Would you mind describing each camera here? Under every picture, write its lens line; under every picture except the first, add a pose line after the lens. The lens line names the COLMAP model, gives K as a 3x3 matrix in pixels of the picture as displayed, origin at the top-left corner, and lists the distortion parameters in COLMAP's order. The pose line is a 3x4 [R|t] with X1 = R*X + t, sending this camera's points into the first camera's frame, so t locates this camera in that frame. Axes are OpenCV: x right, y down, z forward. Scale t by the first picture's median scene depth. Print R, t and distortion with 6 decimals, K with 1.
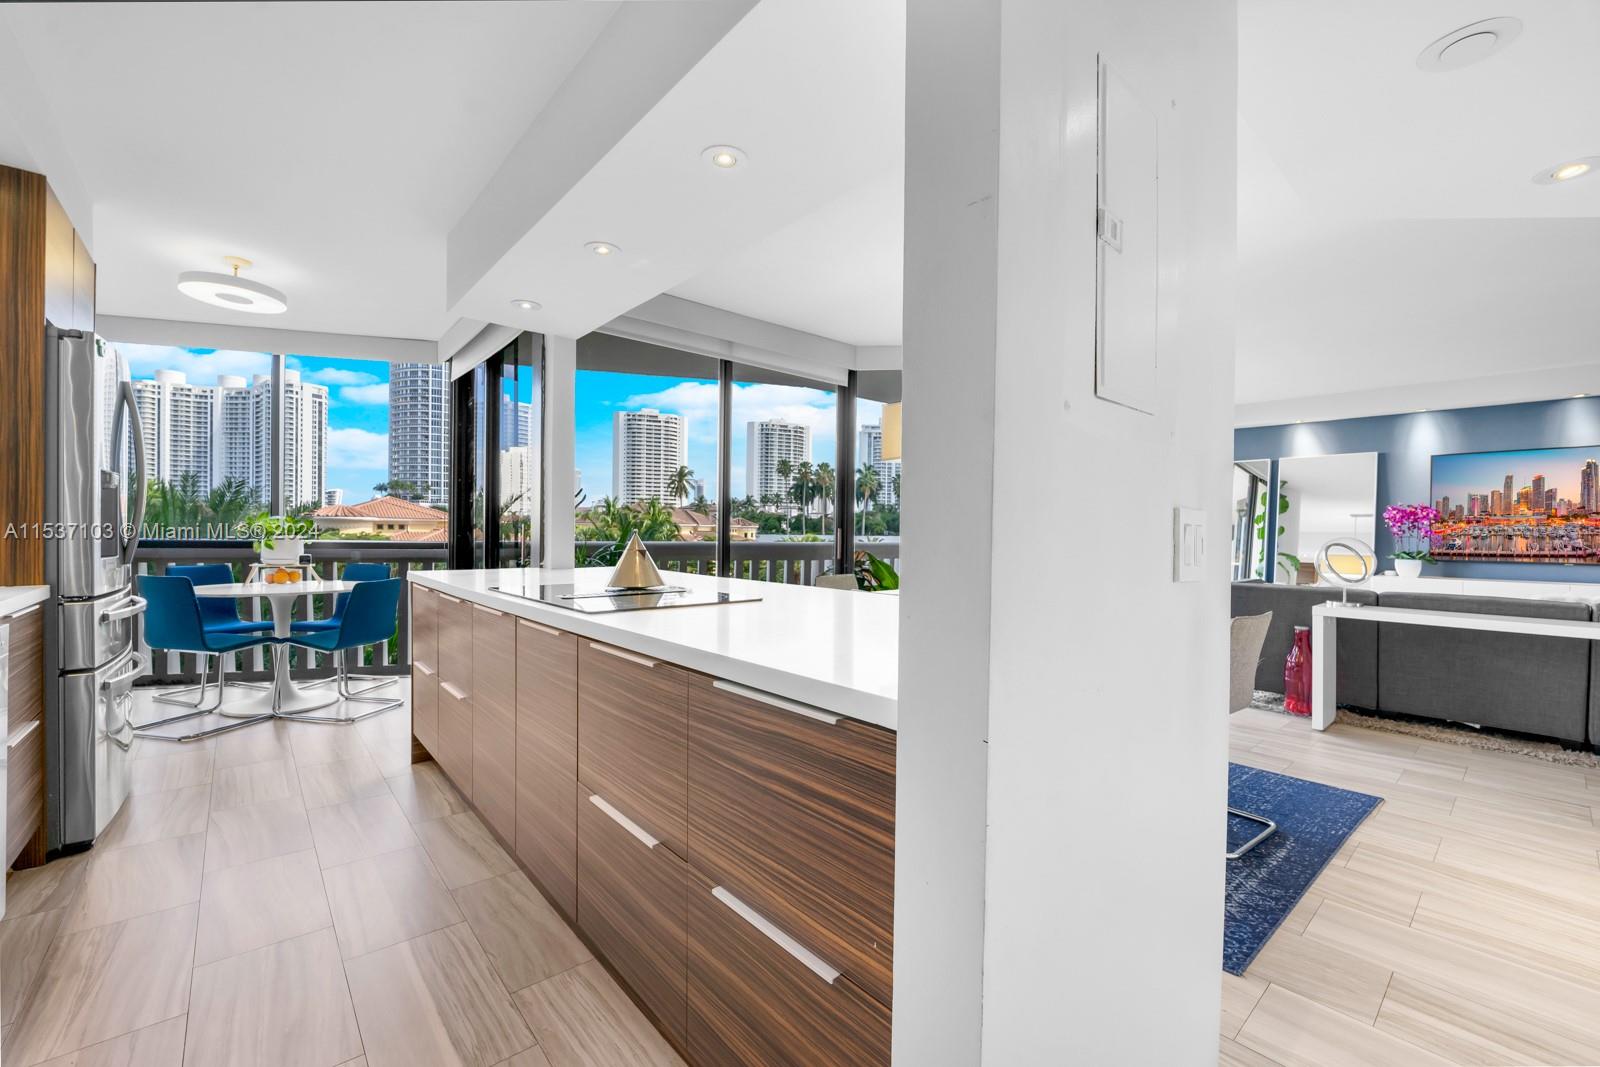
lens RADIAL K [[659.9, 0, 802.6], [0, 659.9, 539.1], [0, 0, 1]] dist [-0.005468, -0.000650]
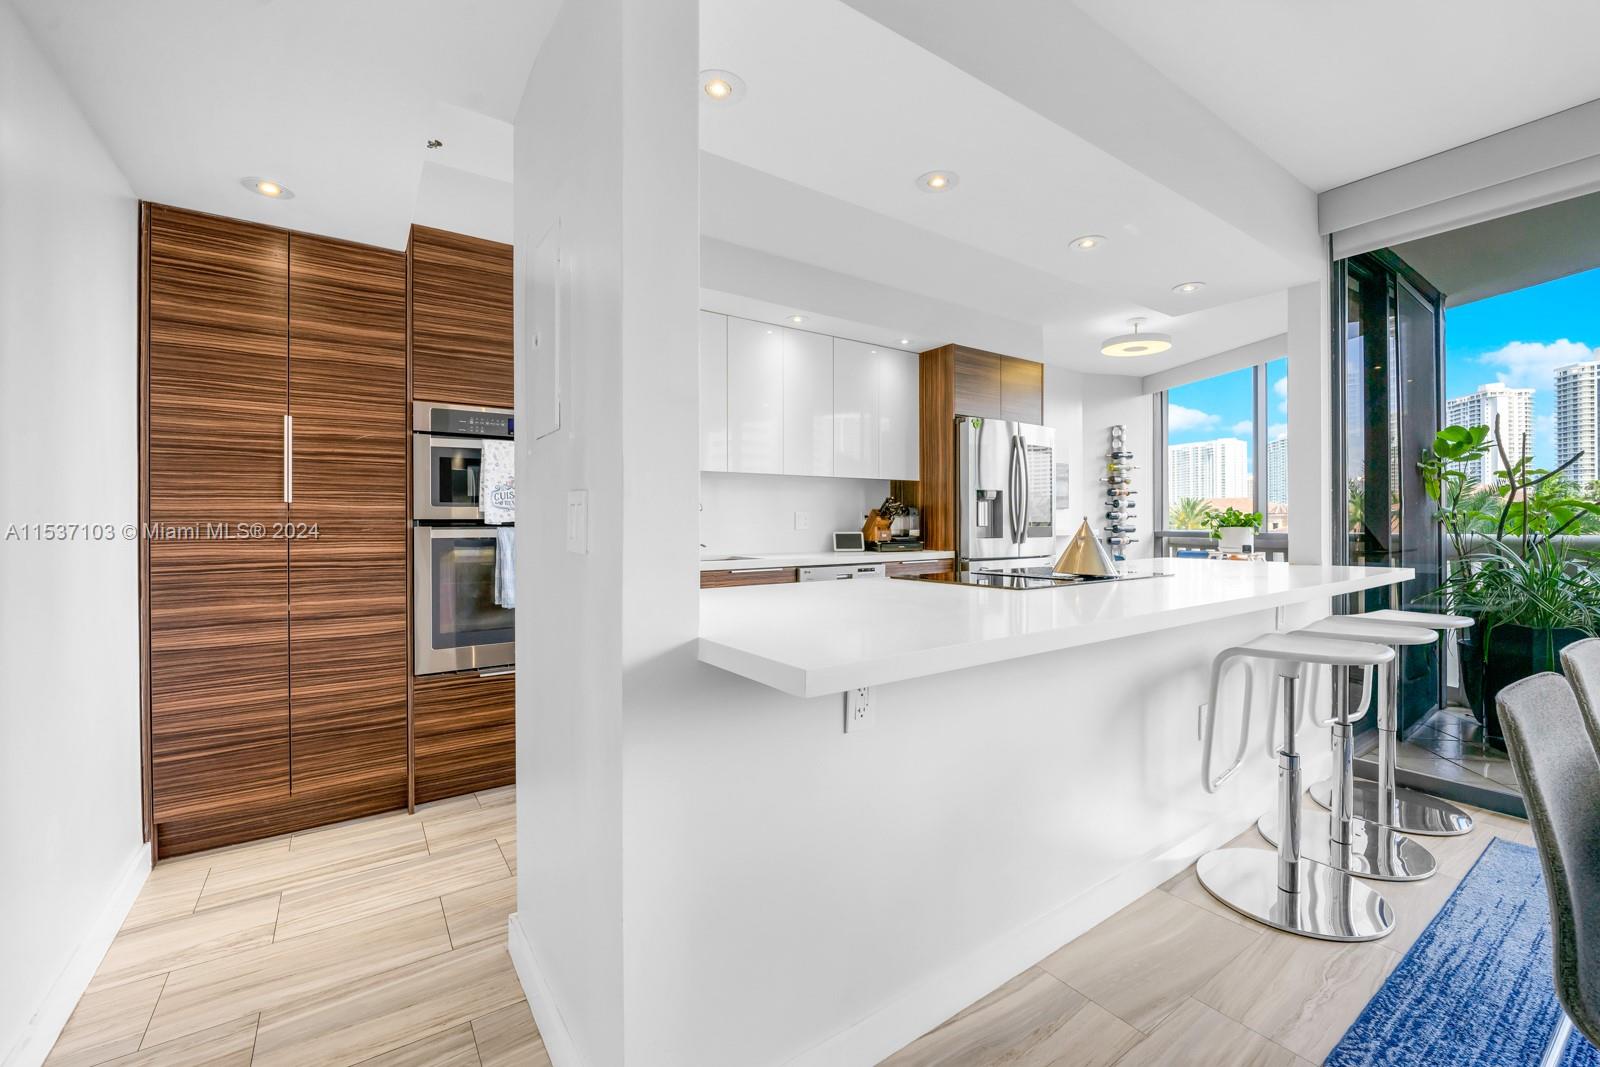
lens RADIAL K [[651.1, 0, 799.6], [0, 651.1, 524.2], [0, 0, 1]] dist [-0.002169, -0.000196]
pose [[-0.107626, -0.011665, -0.994123, 0.414811], [-0.006380, 0.999919, -0.011042, 0.006647], [0.994171, 0.005154, -0.107692, 0.372271]]
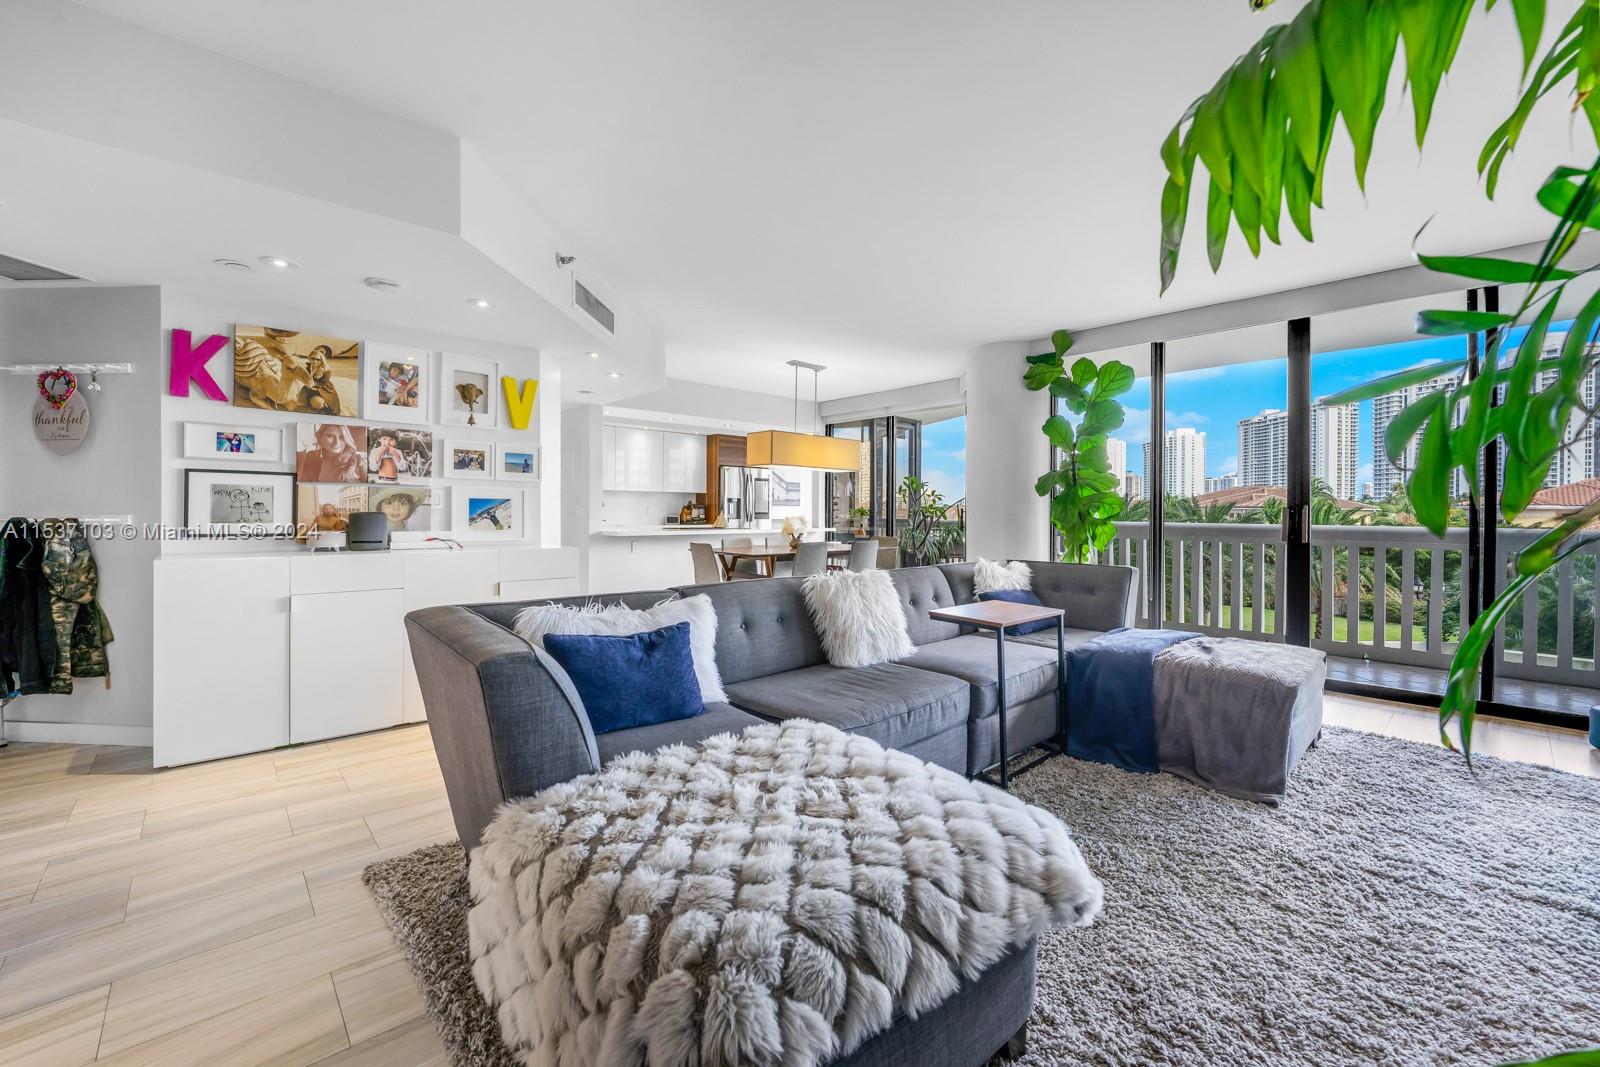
lens RADIAL K [[651.1, 0, 799.6], [0, 651.1, 524.2], [0, 0, 1]] dist [-0.002169, -0.000196]
pose [[0.028499, 0.002697, -0.999590, 1.662201], [-0.015765, 0.999873, 0.002248, 0.023781], [0.999469, 0.015694, 0.028538, 0.712695]]
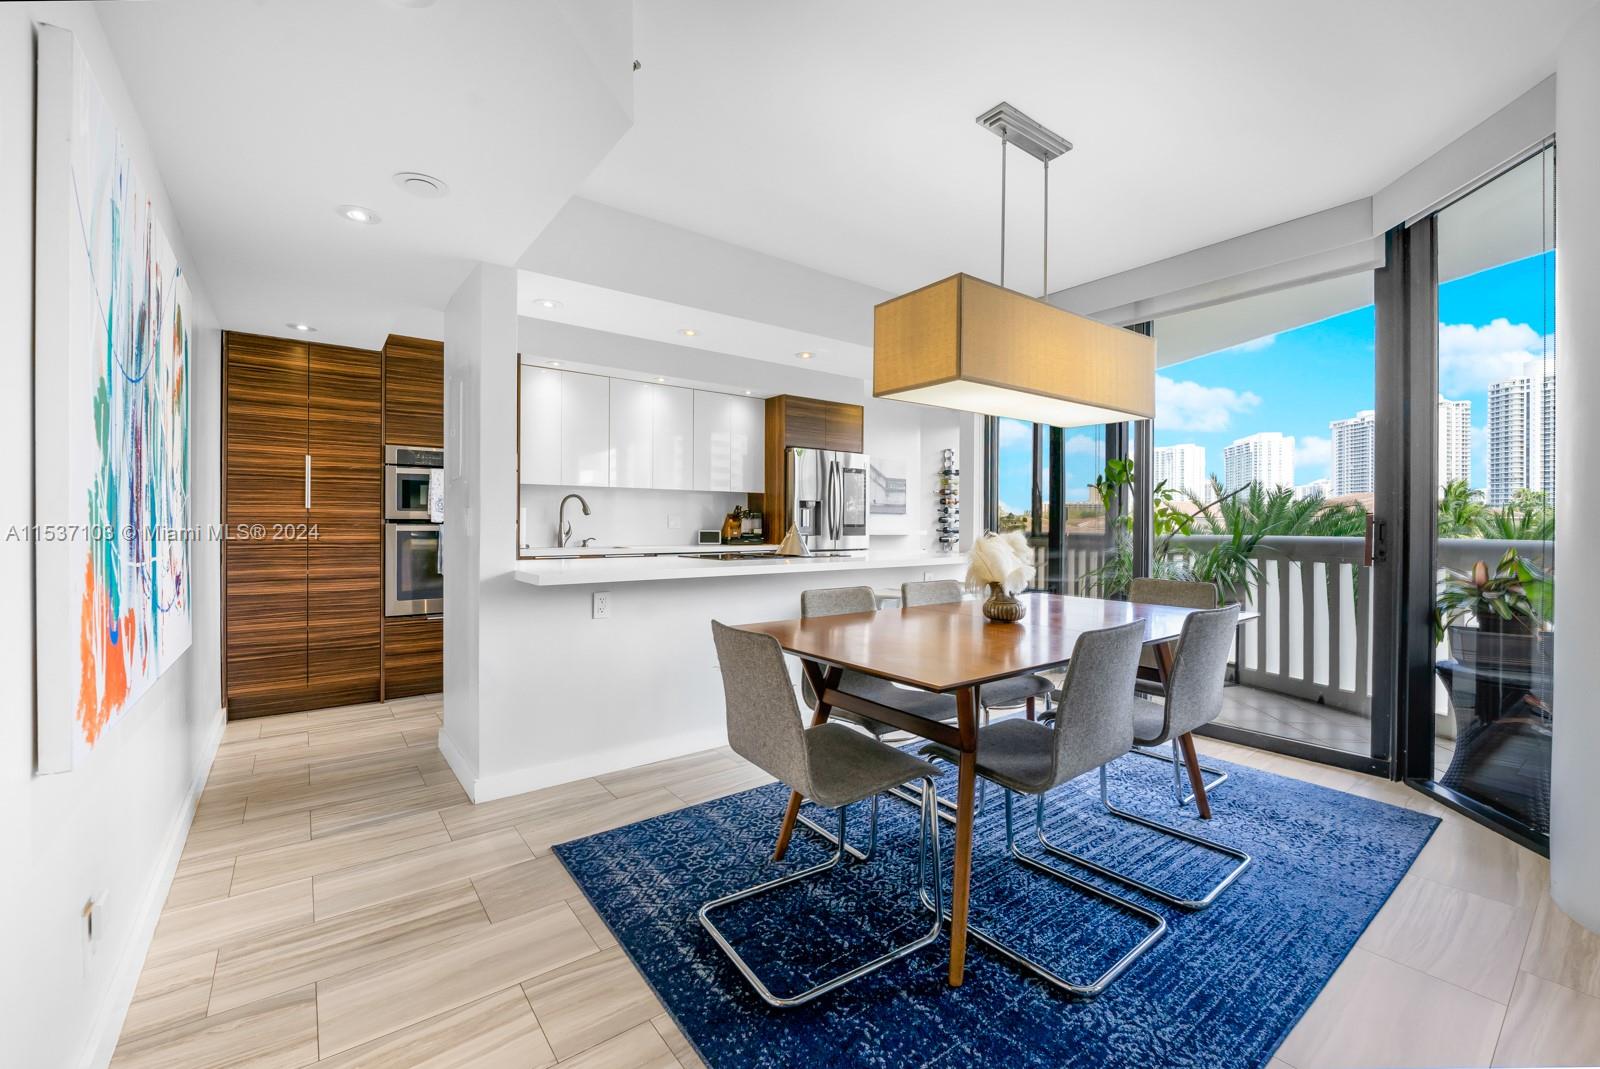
lens RADIAL K [[651.1, 0, 799.6], [0, 651.1, 525.2], [0, 0, 1]] dist [-0.002169, -0.000196]
pose [[-0.062659, -0.011762, -0.997966, 0.759961], [-0.014468, 0.999836, -0.010876, 0.008454], [0.997930, 0.013757, -0.062819, 0.612918]]
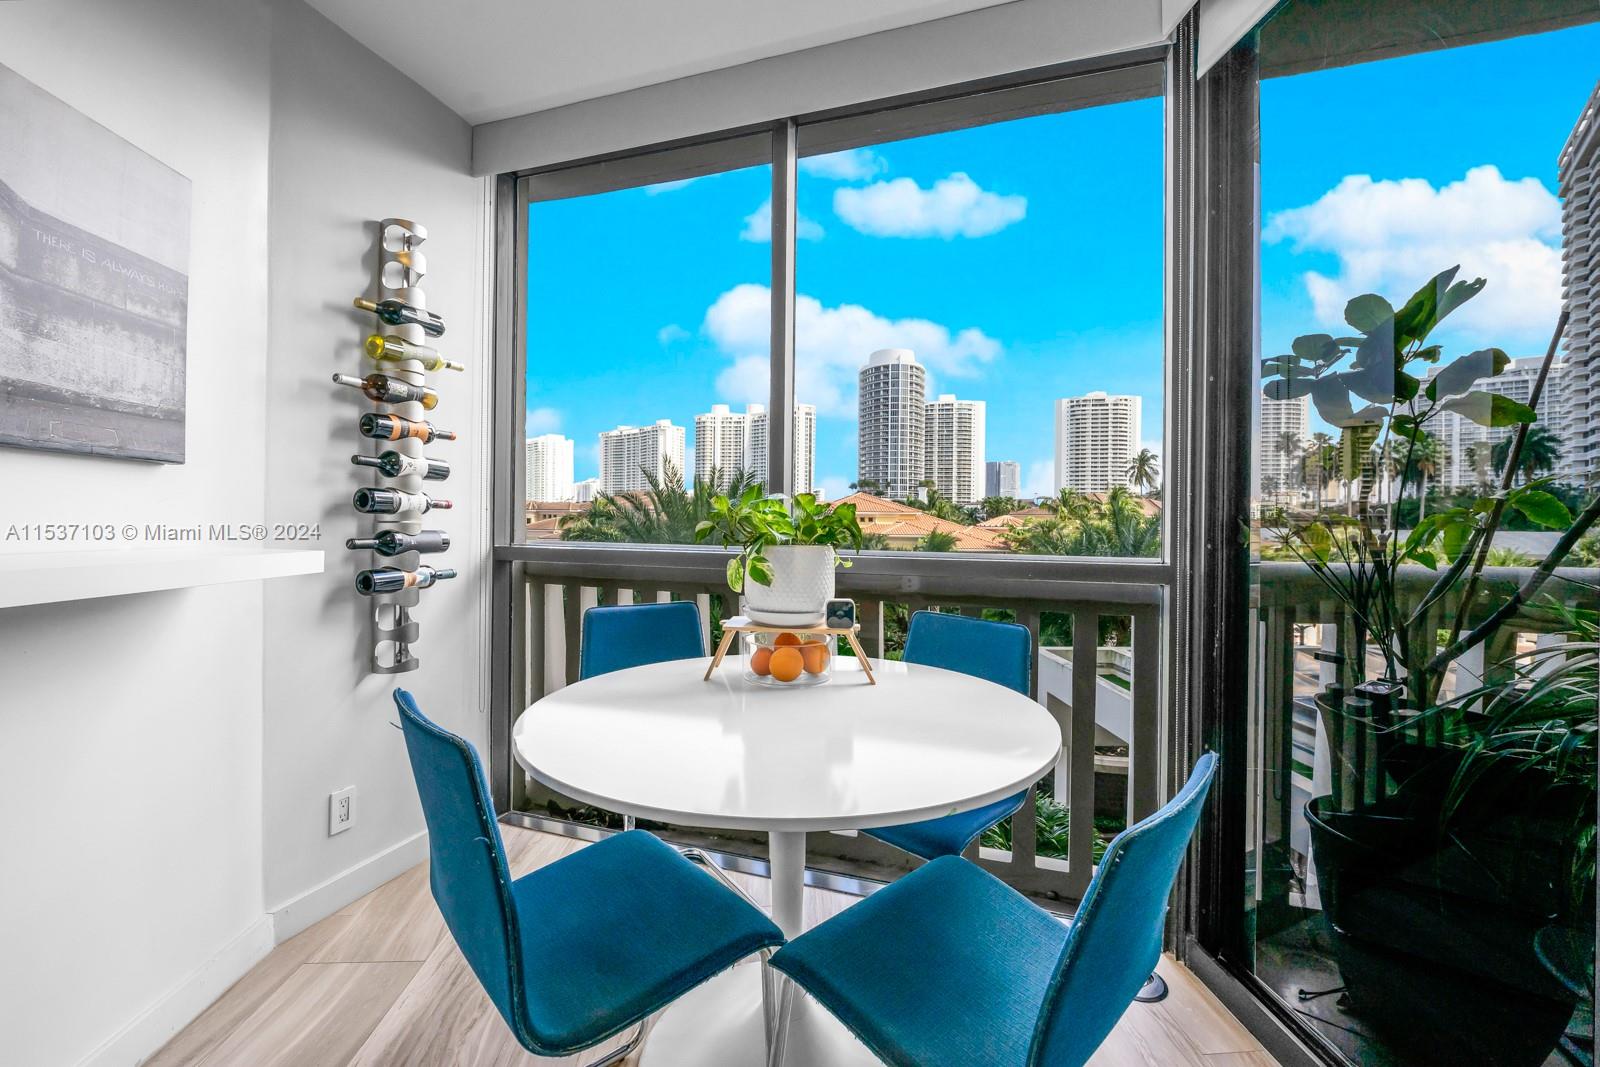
lens RADIAL K [[651.1, 0, 799.6], [0, 651.1, 524.2], [0, 0, 1]] dist [-0.002169, -0.000196]
pose [[0.797721, 0.001014, -0.603025, -0.570465], [-0.007366, 0.999940, -0.008064, -0.014708], [0.602981, 0.010875, 0.797681, 0.717053]]
